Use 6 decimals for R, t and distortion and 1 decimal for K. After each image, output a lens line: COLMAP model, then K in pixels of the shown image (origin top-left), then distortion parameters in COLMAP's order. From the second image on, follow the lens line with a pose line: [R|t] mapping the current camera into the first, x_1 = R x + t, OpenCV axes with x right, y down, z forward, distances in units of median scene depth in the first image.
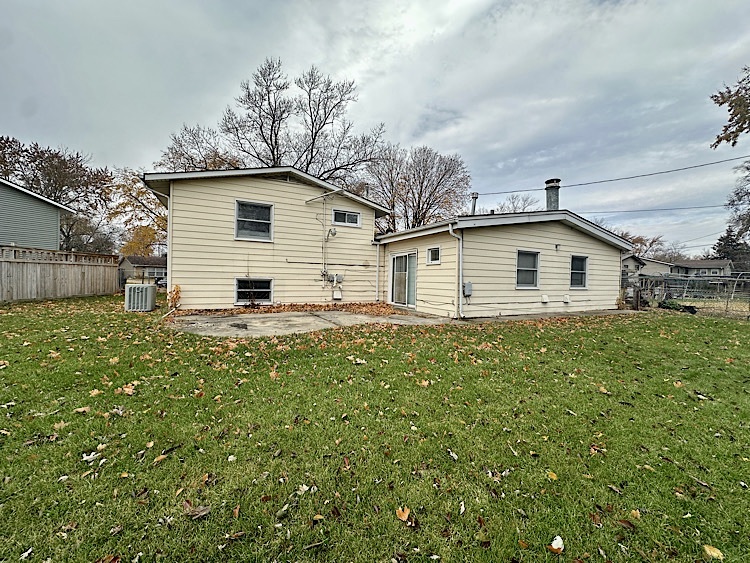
lens RADIAL K [[301.2, 0, 374.9], [0, 301.2, 287.6], [0, 0, 1]] dist [0.007595, -0.000488]
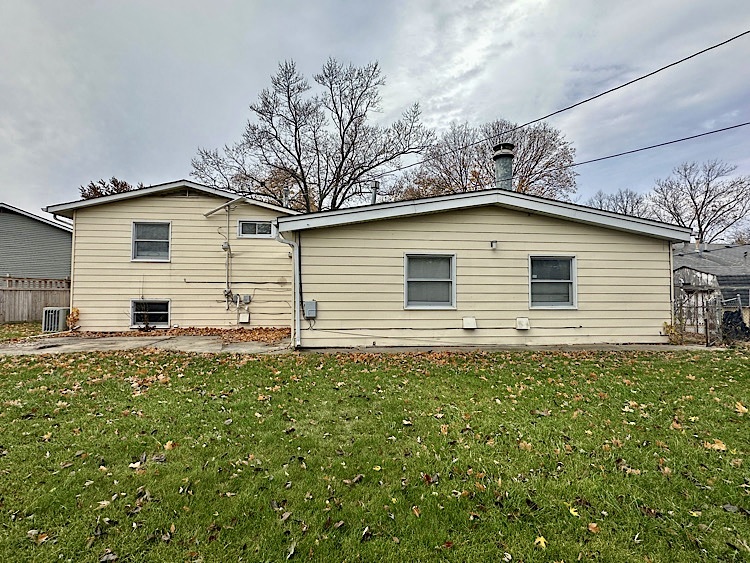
lens RADIAL K [[367.4, 0, 375.0], [0, 367.4, 277.5], [0, 0, 1]] dist [0.003741, 0.000482]
pose [[0.930786, -0.039250, -0.363451, 0.648696], [0.006442, 0.995826, -0.091045, 0.008253], [0.365507, 0.082402, 0.927154, 0.163431]]
